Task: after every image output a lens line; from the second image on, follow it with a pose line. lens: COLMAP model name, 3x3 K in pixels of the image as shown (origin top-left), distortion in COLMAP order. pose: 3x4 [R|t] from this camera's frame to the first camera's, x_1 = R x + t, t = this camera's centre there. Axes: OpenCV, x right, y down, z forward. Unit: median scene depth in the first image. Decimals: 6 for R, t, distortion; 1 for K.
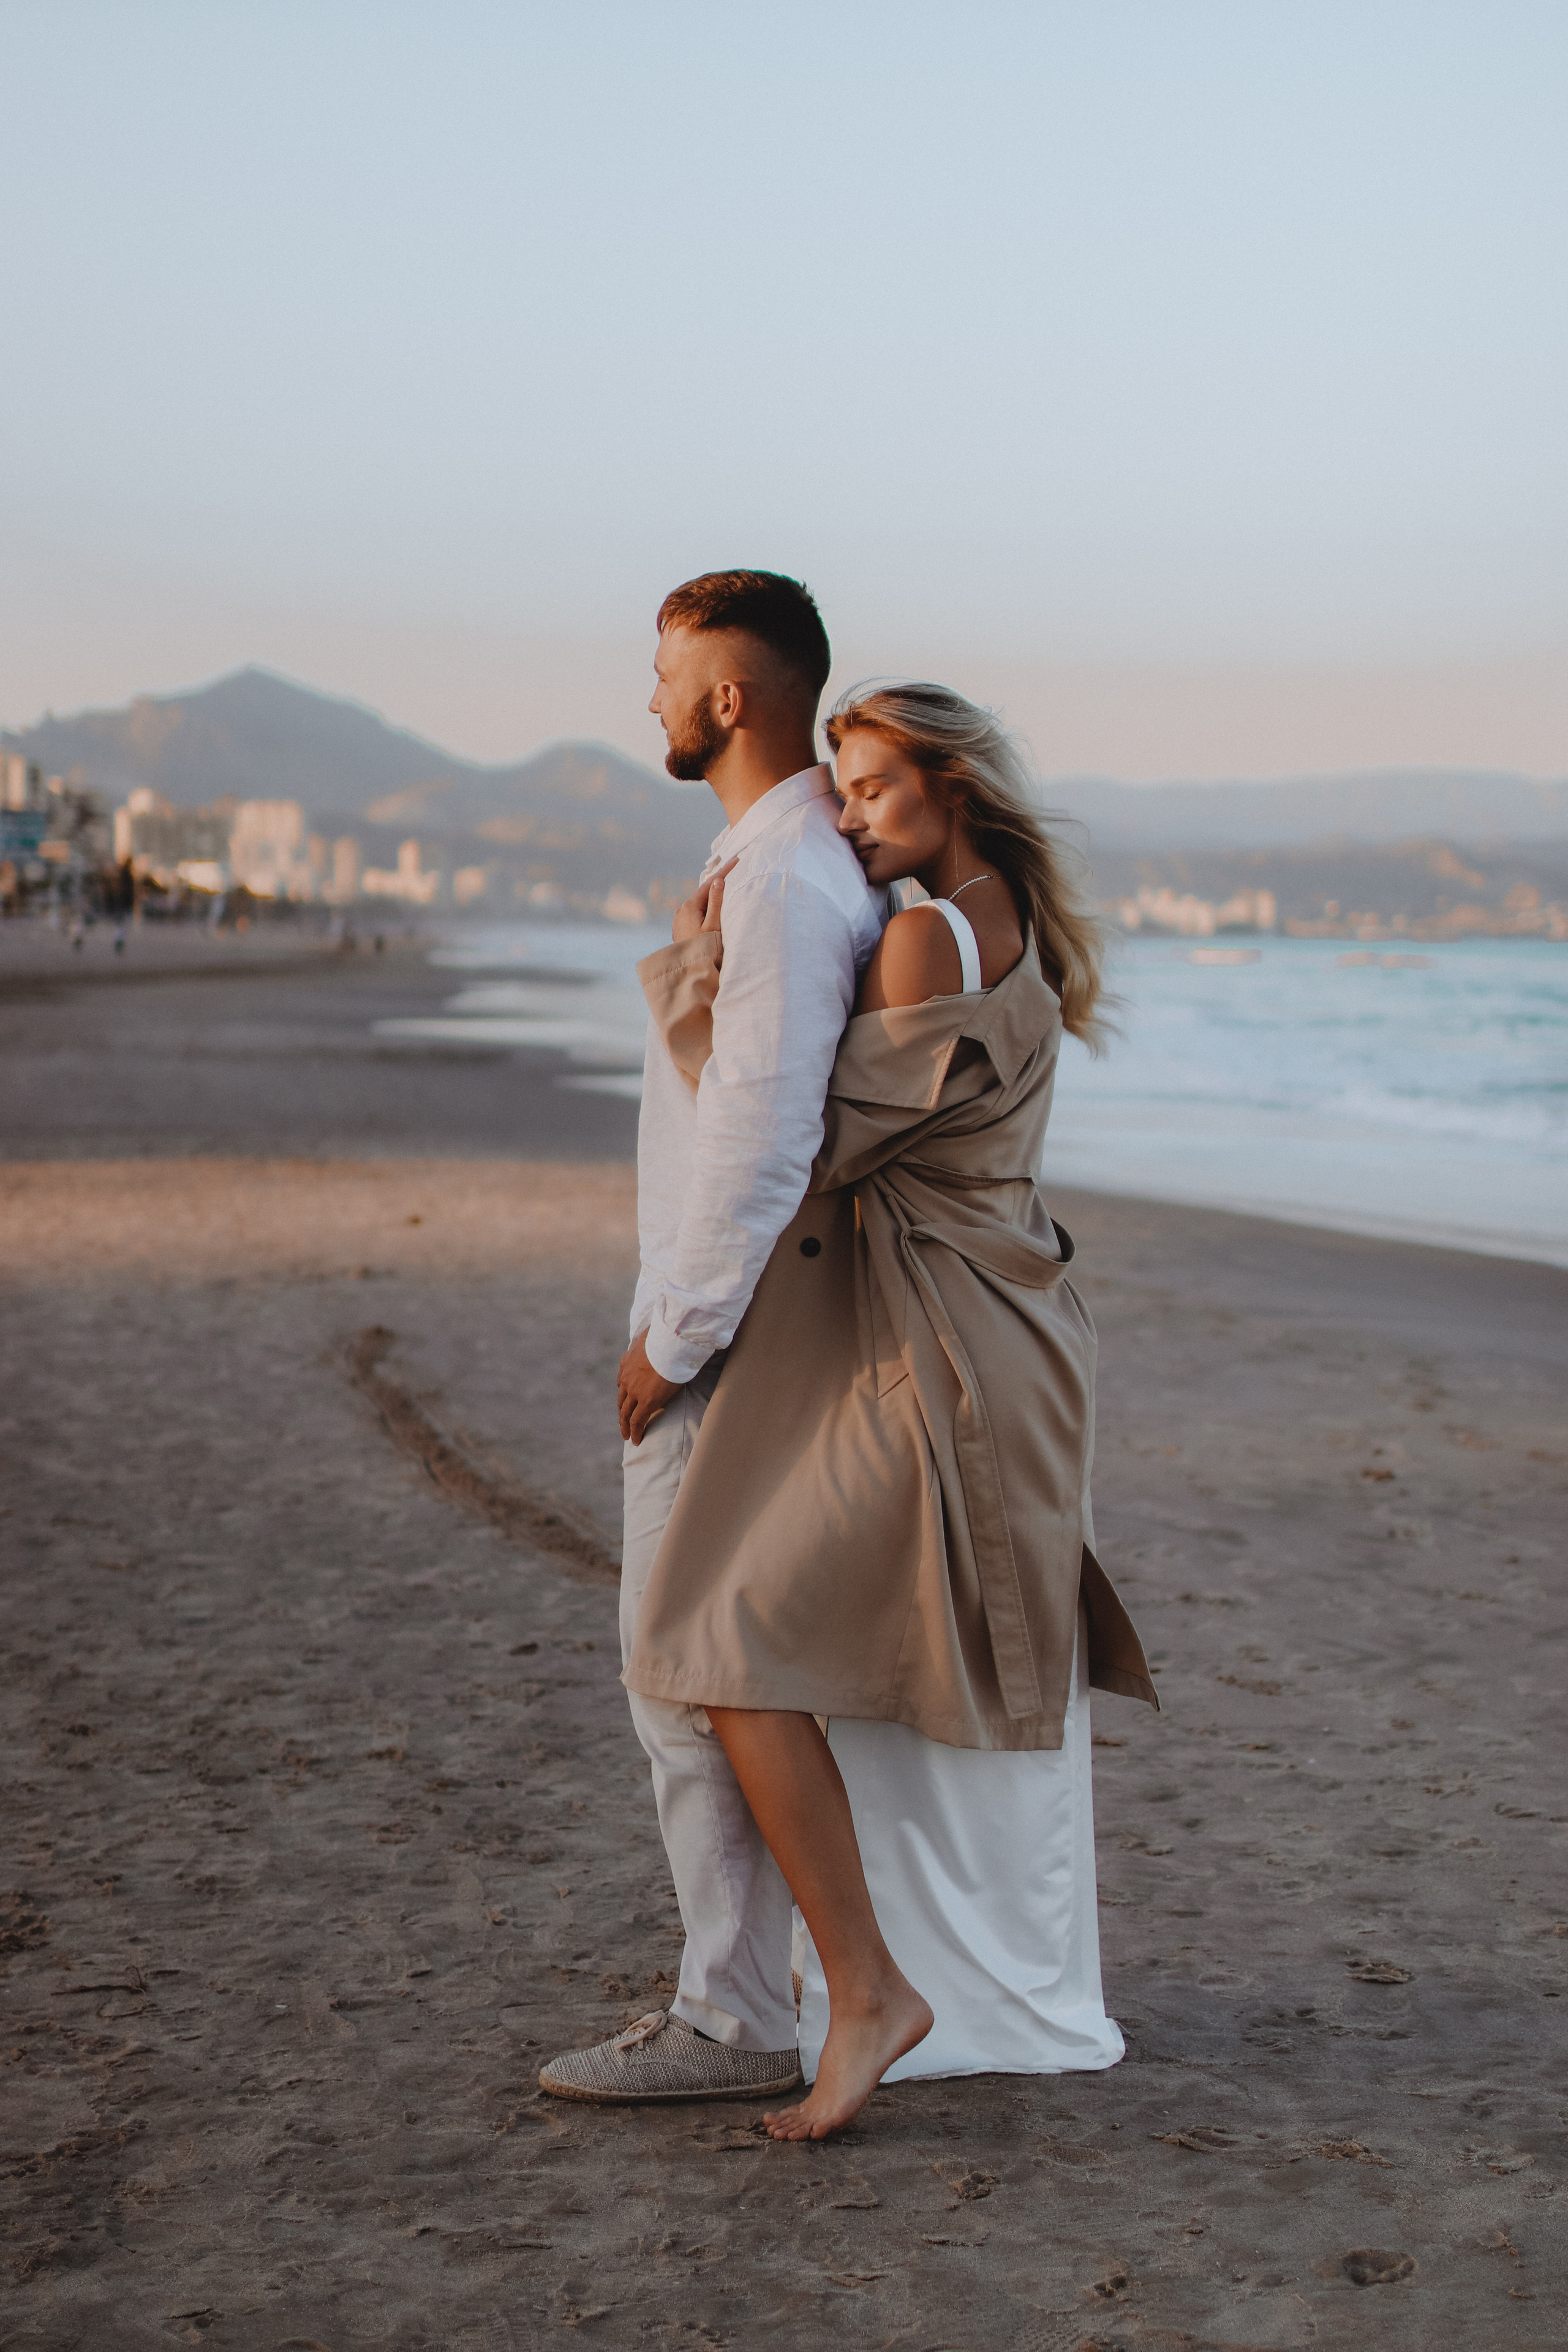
lens RADIAL K [[3637.0, 0, 784.7], [0, 3637.0, 1176.0], [0, 0, 1]] dist [-0.046257, 0.000000]
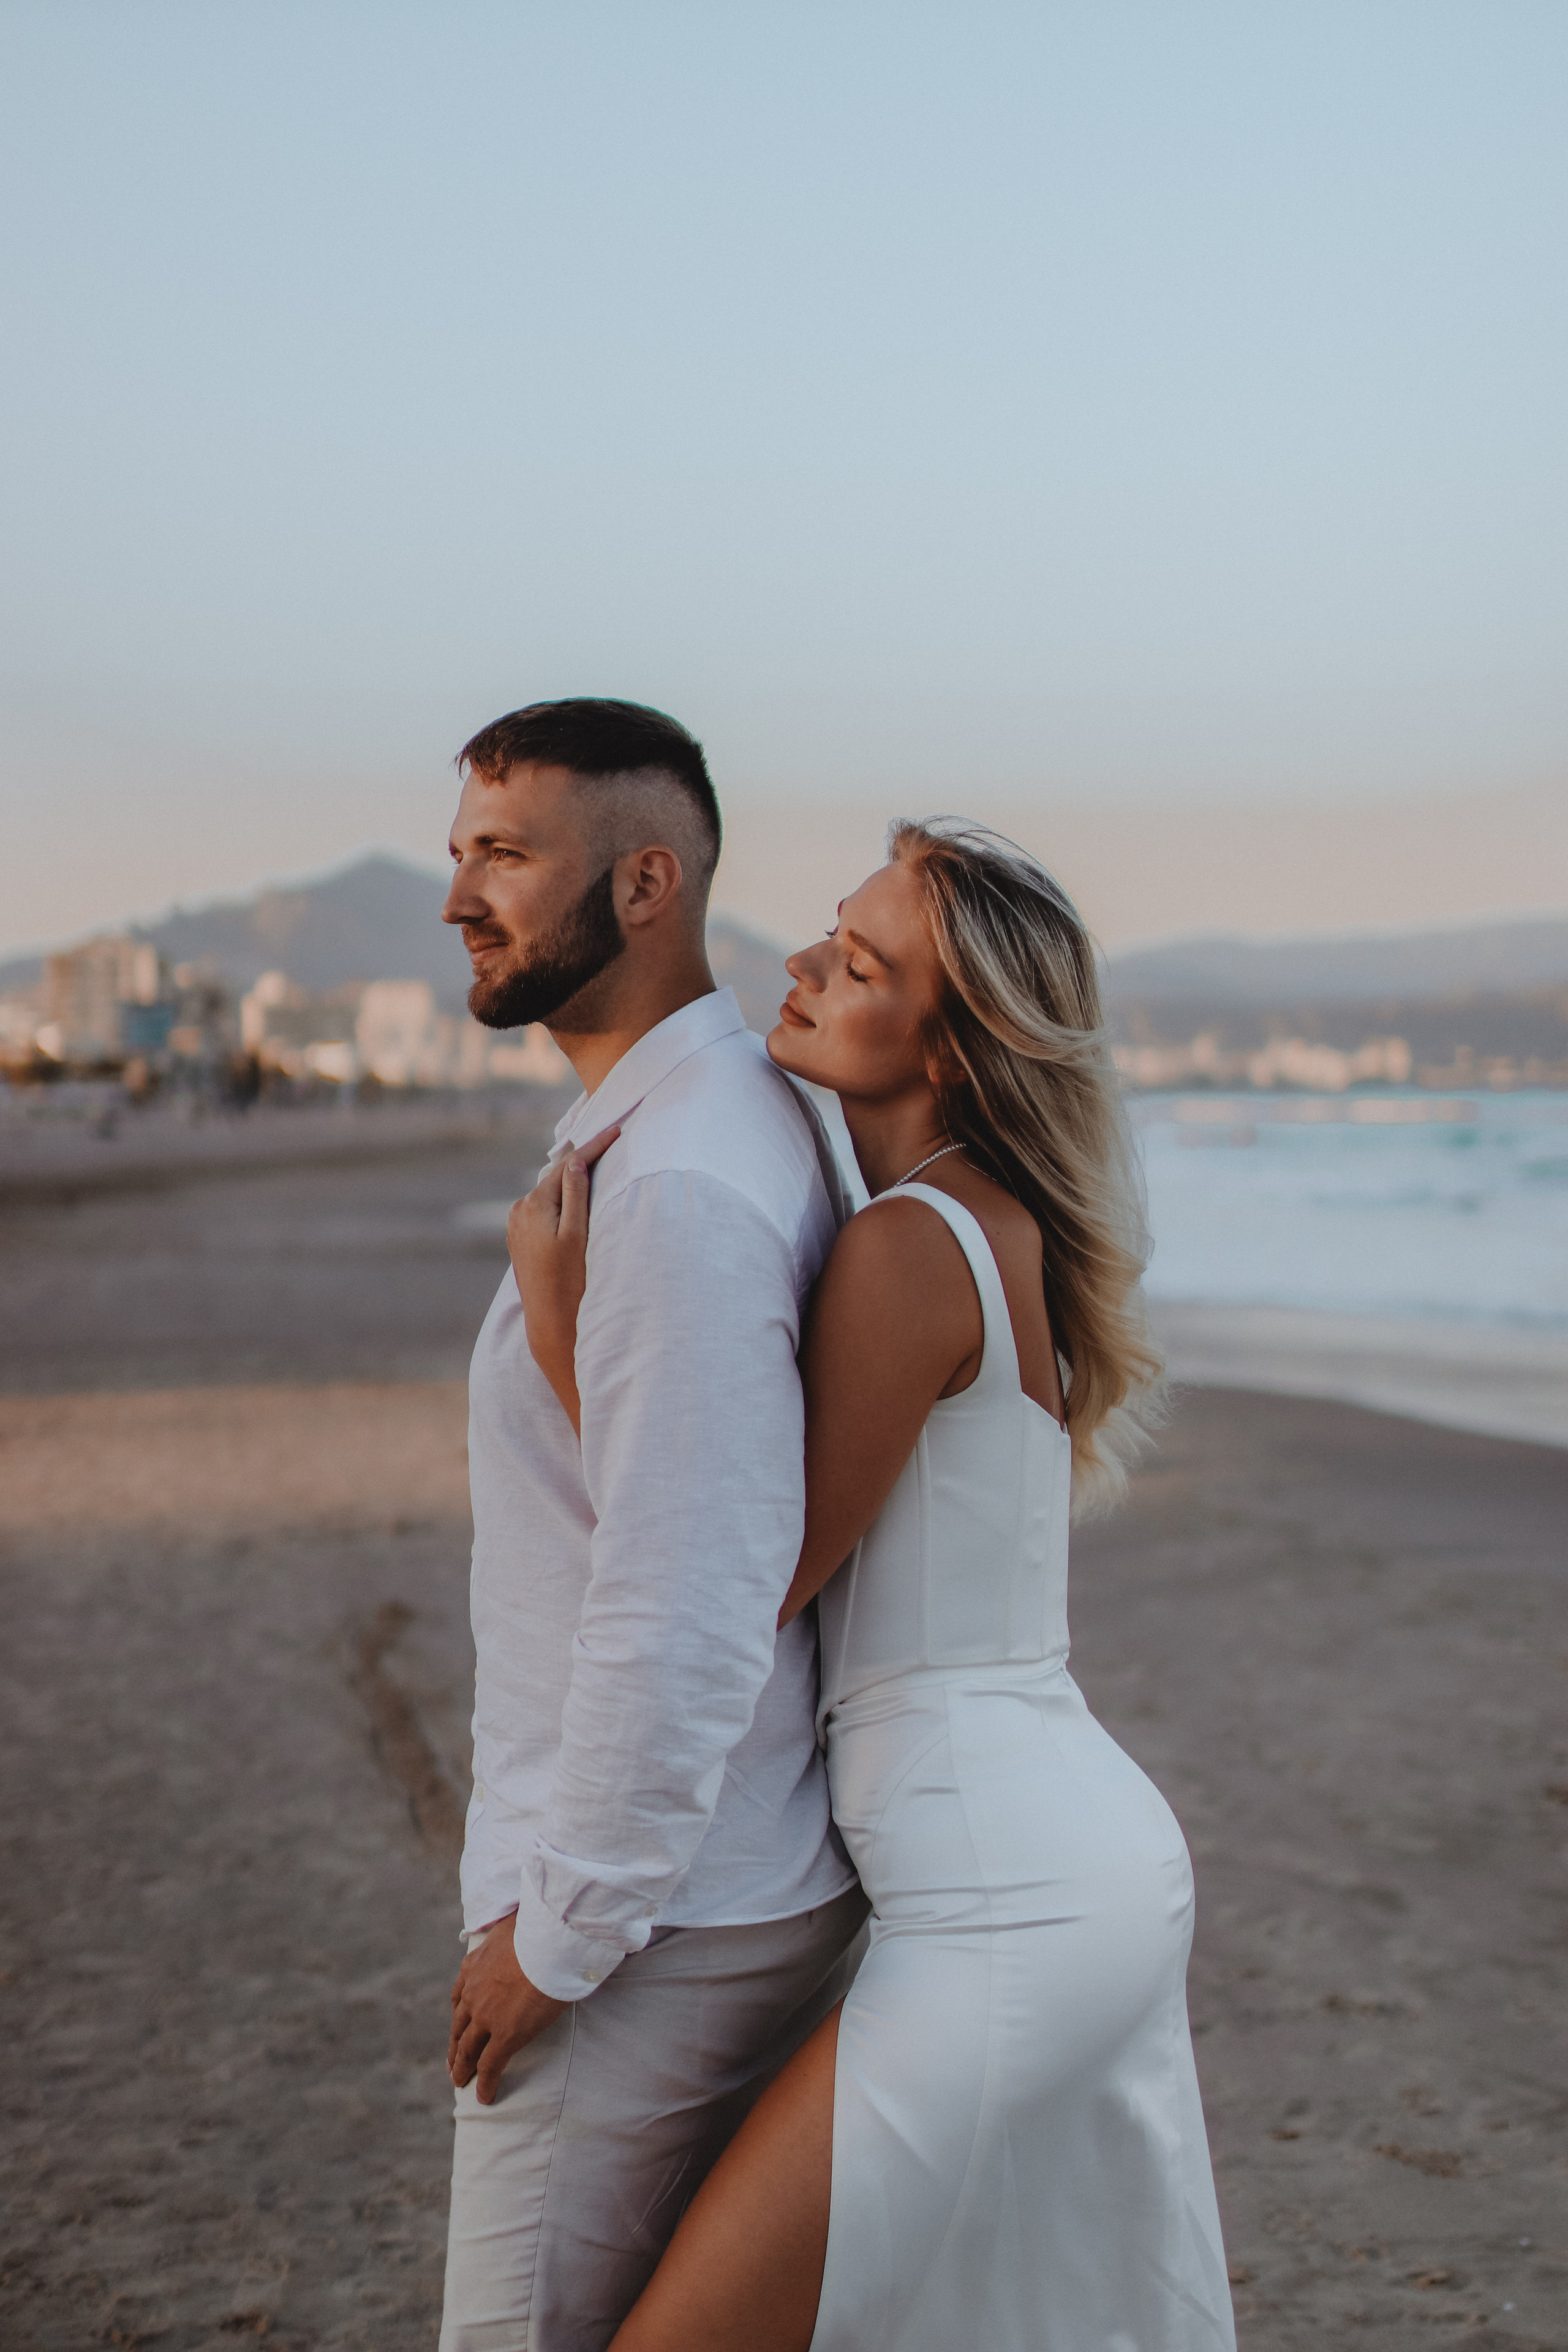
lens RADIAL K [[3637.0, 0, 789.2], [0, 3637.0, 1186.6], [0, 0, 1]] dist [-0.046257, 0.000000]
pose [[0.998887, -0.030959, -0.035594, 0.024059], [0.029395, 0.998614, -0.043658, -0.025483], [0.036897, 0.042563, 0.998412, 0.185821]]
